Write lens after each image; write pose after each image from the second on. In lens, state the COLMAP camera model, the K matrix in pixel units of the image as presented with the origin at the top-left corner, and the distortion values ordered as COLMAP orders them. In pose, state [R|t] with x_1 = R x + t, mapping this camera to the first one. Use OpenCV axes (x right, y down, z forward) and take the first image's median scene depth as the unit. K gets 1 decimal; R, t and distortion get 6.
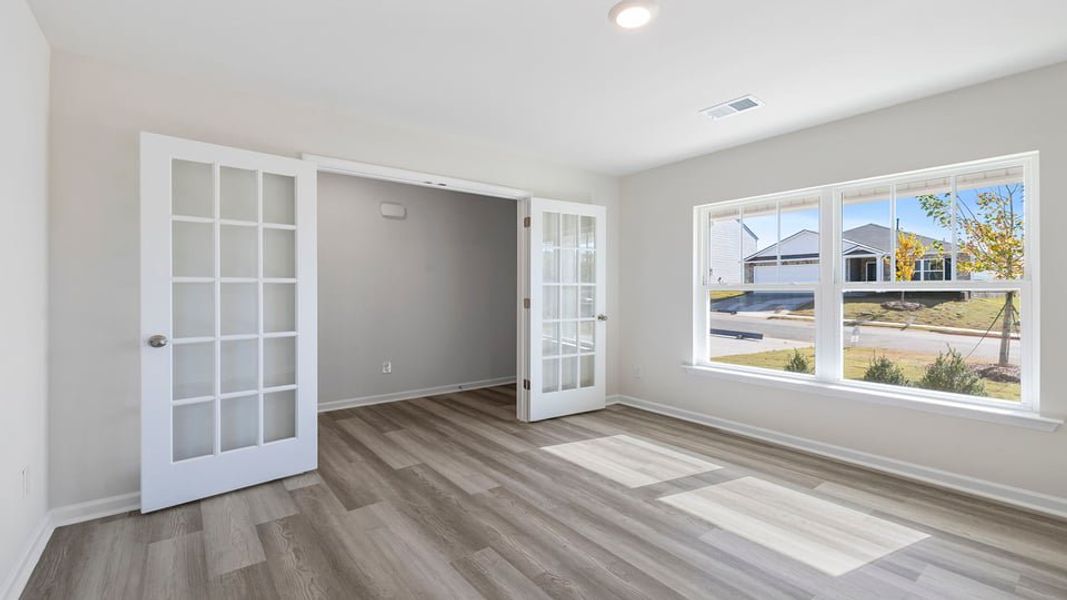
lens RADIAL K [[457.9, 0, 534.7], [0, 457.9, 297.4], [0, 0, 1]] dist [0.000374, 0.000016]
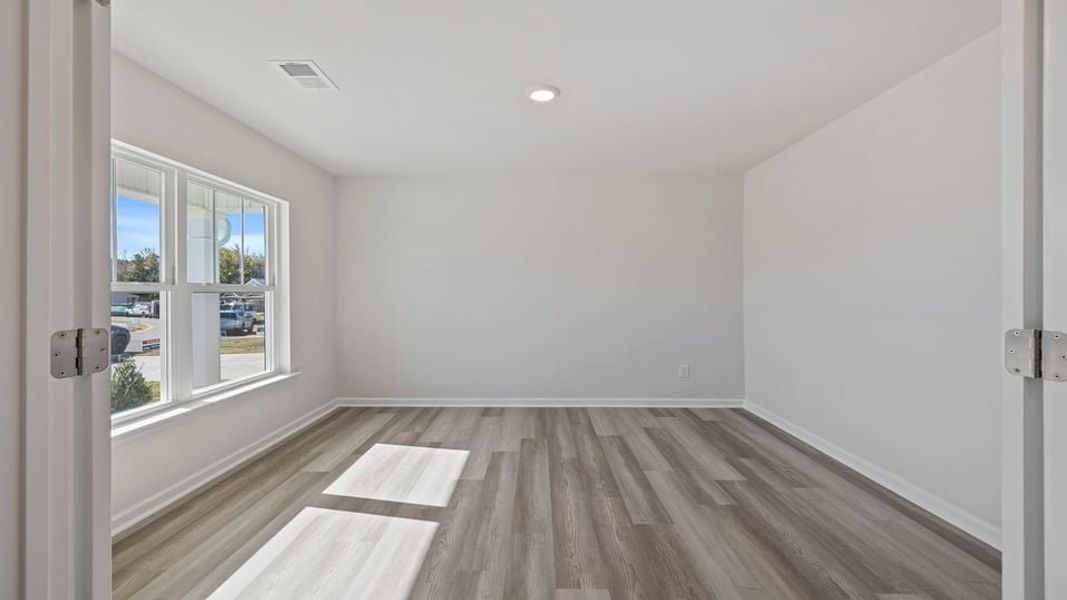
lens RADIAL K [[457.9, 0, 533.5], [0, 457.9, 297.1], [0, 0, 1]] dist [0.000374, 0.000016]
pose [[-0.781040, 0.000879, 0.624481, -0.494491], [0.008437, 0.999923, 0.009144, -0.010350], [-0.624425, 0.012411, -0.780986, 1.653634]]
